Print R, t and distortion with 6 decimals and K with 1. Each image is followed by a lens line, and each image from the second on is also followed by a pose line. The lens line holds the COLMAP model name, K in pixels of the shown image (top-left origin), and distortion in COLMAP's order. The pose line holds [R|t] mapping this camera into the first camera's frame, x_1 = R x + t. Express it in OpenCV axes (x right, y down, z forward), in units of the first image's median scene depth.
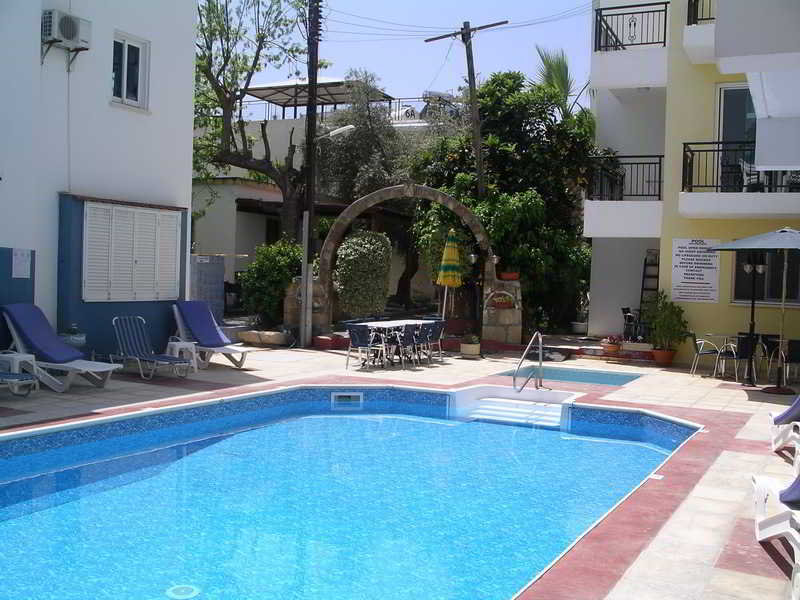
lens RADIAL K [[856.1, 0, 400.4], [0, 856.1, 299.0], [0, 0, 1]] dist [-0.014990, 0.000000]
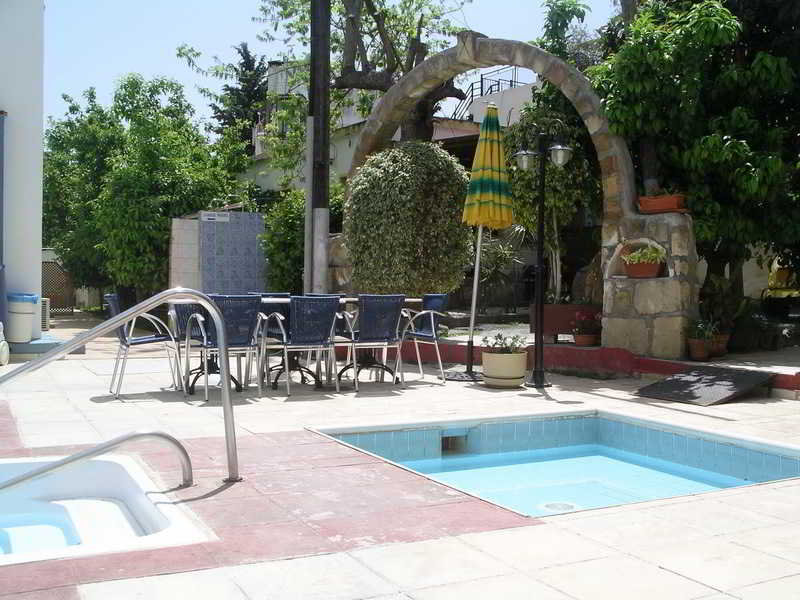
lens RADIAL K [[856.1, 0, 401.0], [0, 856.1, 299.4], [0, 0, 1]] dist [-0.014990, 0.000000]
pose [[0.820689, -0.008849, -0.571306, 0.269500], [-0.013030, 0.999330, -0.034196, 0.039094], [0.571226, 0.035509, 0.820024, 0.567961]]
